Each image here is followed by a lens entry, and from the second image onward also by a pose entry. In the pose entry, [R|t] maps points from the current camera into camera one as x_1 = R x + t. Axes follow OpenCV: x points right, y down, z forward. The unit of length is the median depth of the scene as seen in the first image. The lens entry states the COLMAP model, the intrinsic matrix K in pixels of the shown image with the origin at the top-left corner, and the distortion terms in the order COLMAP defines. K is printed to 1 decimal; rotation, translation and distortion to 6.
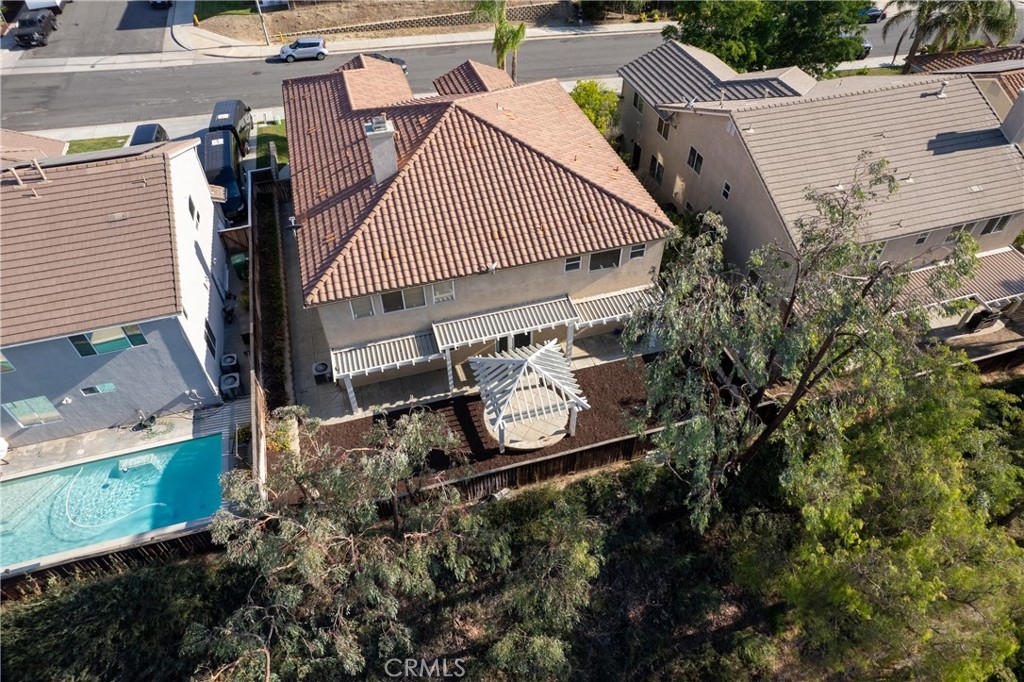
lens RADIAL K [[652.9, 0, 512.0], [0, 652.9, 341.0], [0, 0, 1]] dist [-0.003672, -0.000452]
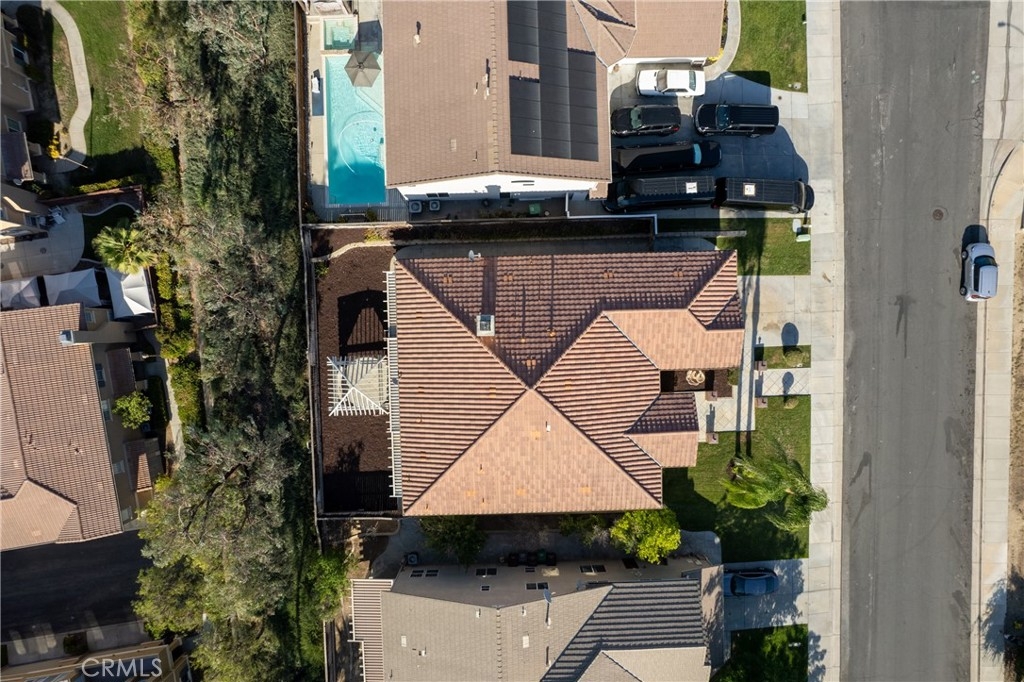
lens RADIAL K [[652.9, 0, 512.0], [0, 652.9, 341.0], [0, 0, 1]] dist [-0.003672, -0.000452]
pose [[-0.256139, 0.966352, 0.023604, -0.215368], [-0.680970, -0.197719, 0.705115, -1.298437], [0.686056, 0.164534, 0.708700, 0.083035]]
